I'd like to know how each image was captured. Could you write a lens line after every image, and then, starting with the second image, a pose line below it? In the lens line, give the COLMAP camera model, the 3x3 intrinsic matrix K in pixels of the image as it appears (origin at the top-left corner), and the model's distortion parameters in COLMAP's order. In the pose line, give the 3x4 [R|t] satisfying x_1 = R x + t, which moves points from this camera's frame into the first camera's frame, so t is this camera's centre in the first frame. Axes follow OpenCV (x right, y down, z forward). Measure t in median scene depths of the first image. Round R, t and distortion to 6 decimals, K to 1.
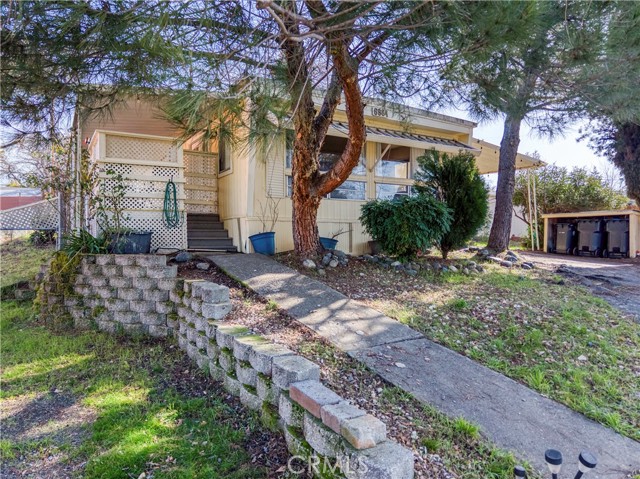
lens RADIAL K [[442.9, 0, 320.9], [0, 442.9, 238.7], [0, 0, 1]] dist [-0.000308, -0.004141]
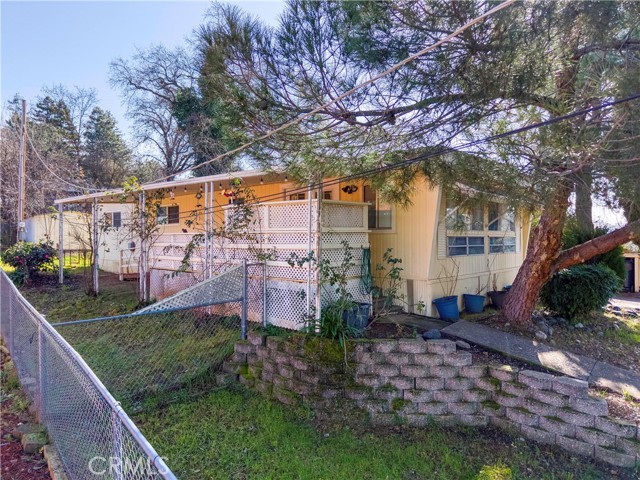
lens RADIAL K [[442.9, 0, 319.5], [0, 442.9, 242.4], [0, 0, 1]] dist [-0.000308, -0.004141]
pose [[0.954424, -0.000409, 0.298455, -0.945725], [-0.002425, 0.999955, 0.009126, -0.193965], [-0.298445, -0.009433, 0.954380, 0.134737]]
